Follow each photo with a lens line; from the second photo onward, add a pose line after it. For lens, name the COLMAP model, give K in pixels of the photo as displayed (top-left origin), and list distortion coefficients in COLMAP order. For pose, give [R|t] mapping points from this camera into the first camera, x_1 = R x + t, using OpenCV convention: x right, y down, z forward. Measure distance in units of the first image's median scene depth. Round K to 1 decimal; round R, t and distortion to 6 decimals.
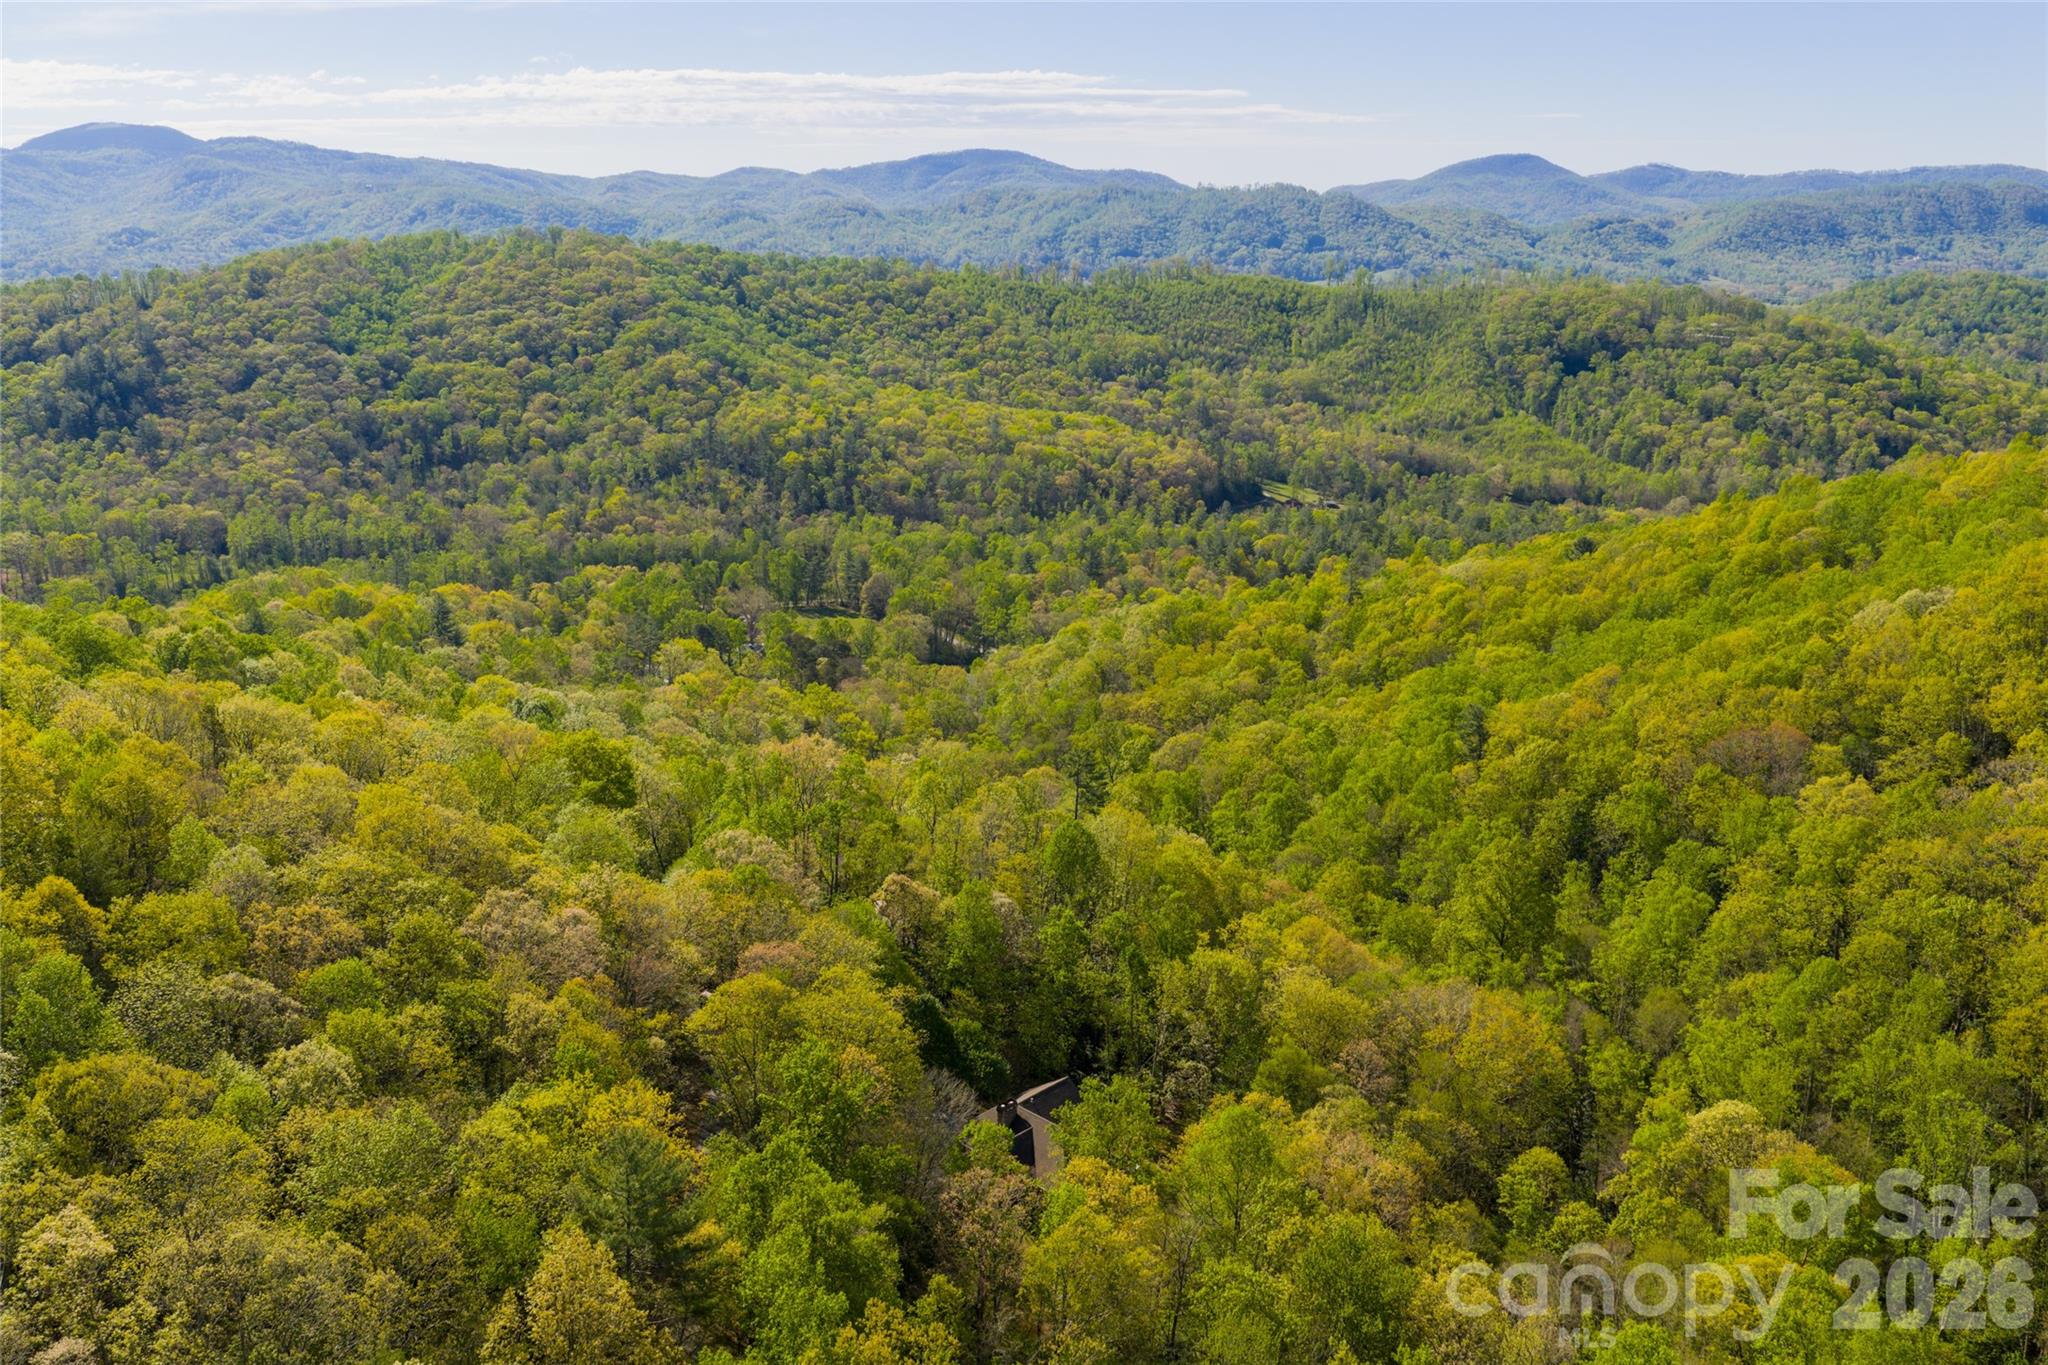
lens RADIAL K [[1743.3, 0, 1015.4], [0, 1743.3, 683.1], [0, 0, 1]] dist [0.016643, -0.034434]
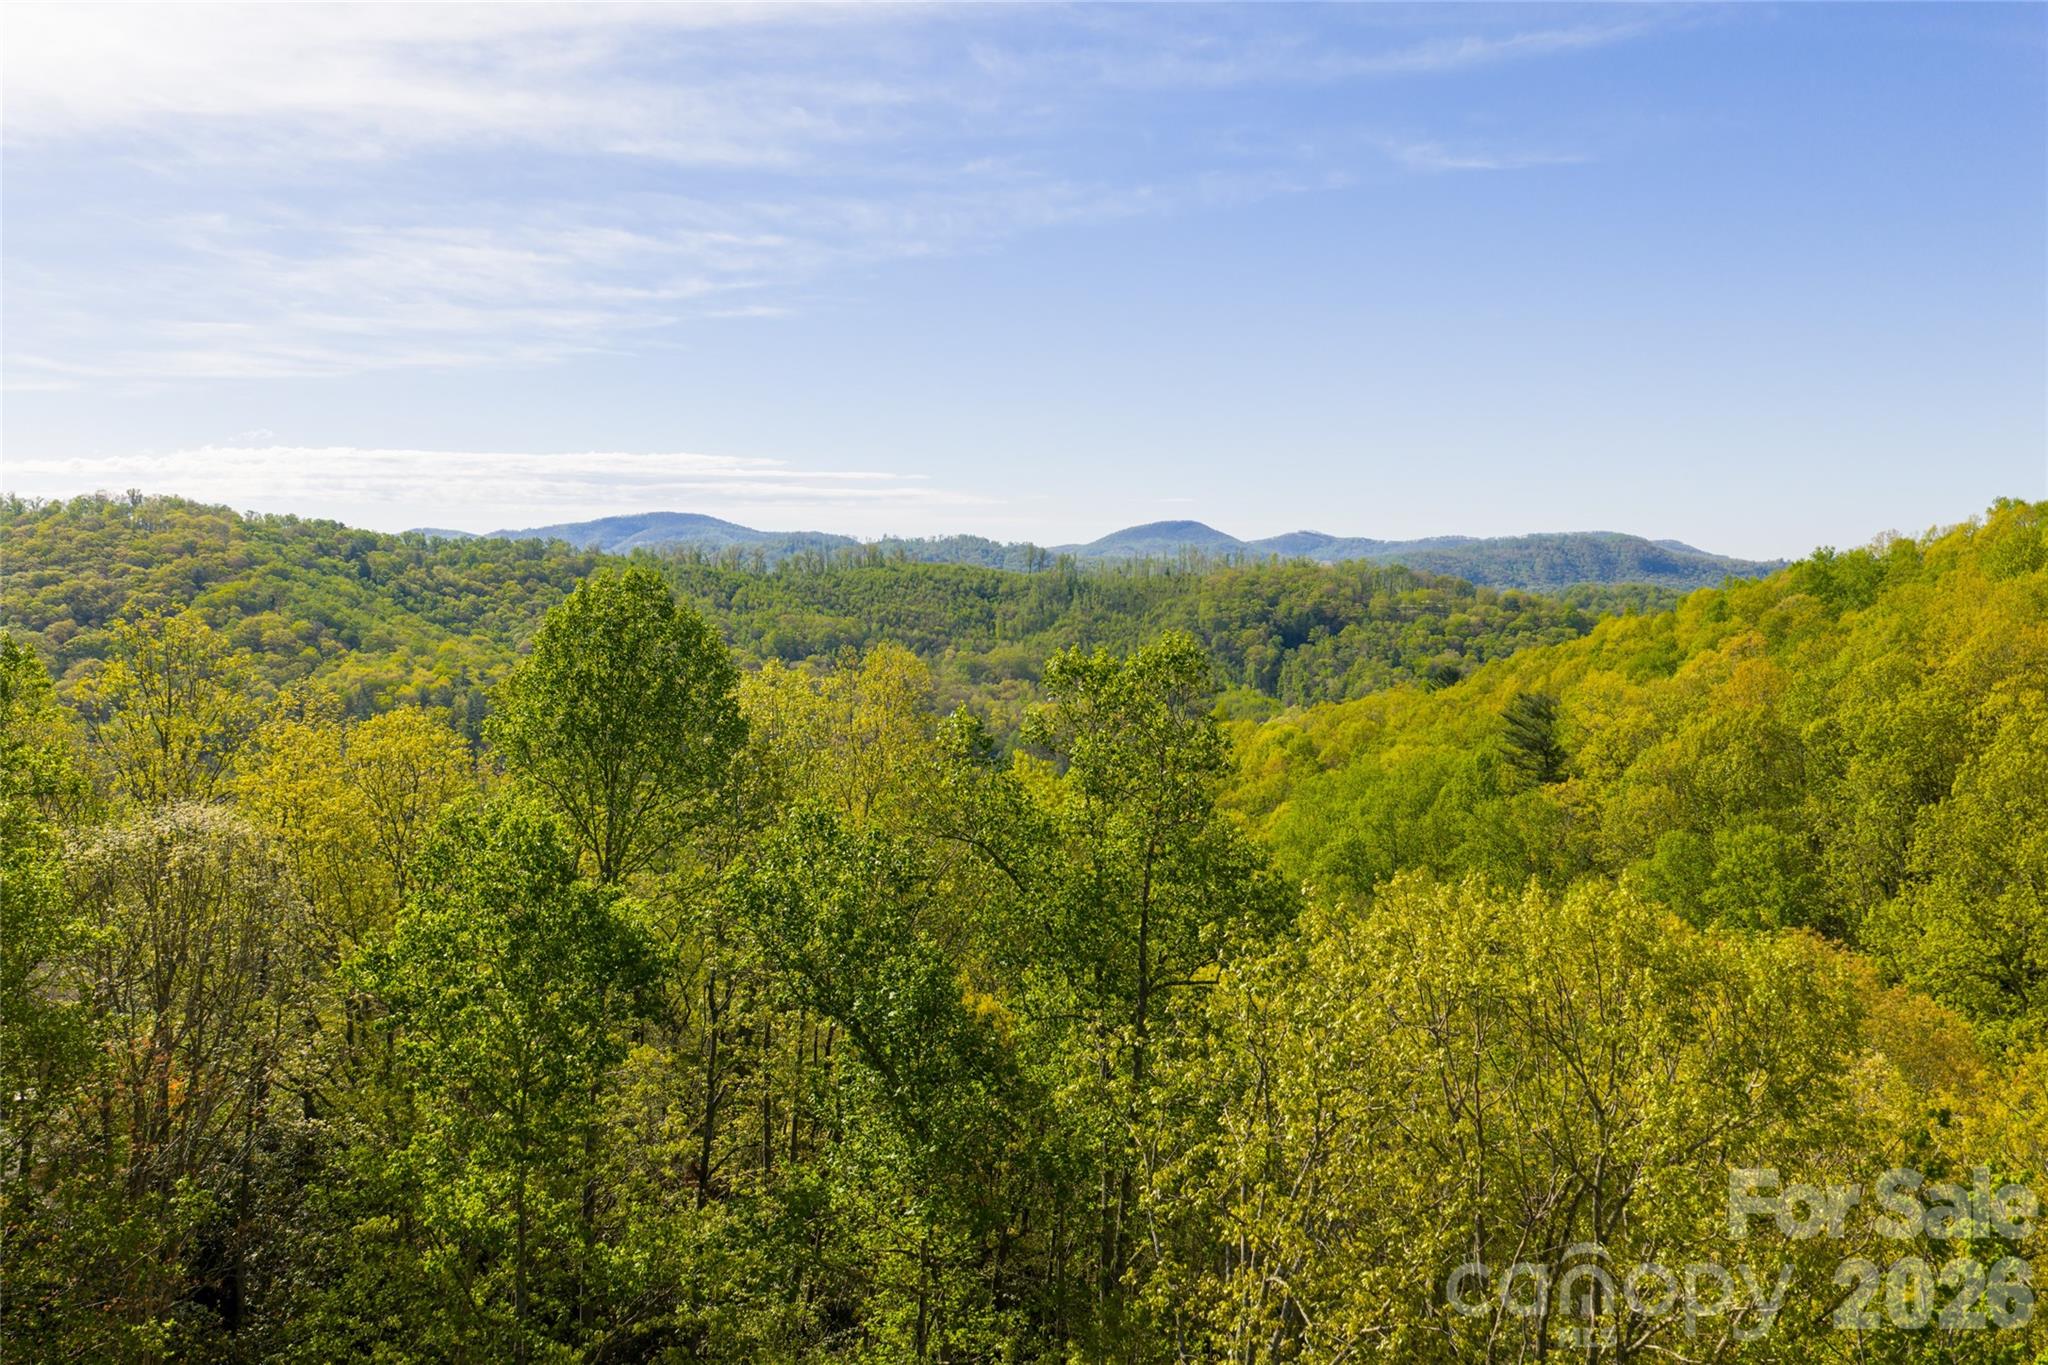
lens RADIAL K [[1743.3, 0, 1033.8], [0, 1743.3, 673.8], [0, 0, 1]] dist [0.016643, -0.034434]
pose [[0.982555, -0.009975, 0.185705, 0.007204], [0.048901, 0.977279, -0.206238, 0.023652], [-0.179428, 0.211721, 0.960718, 0.125234]]
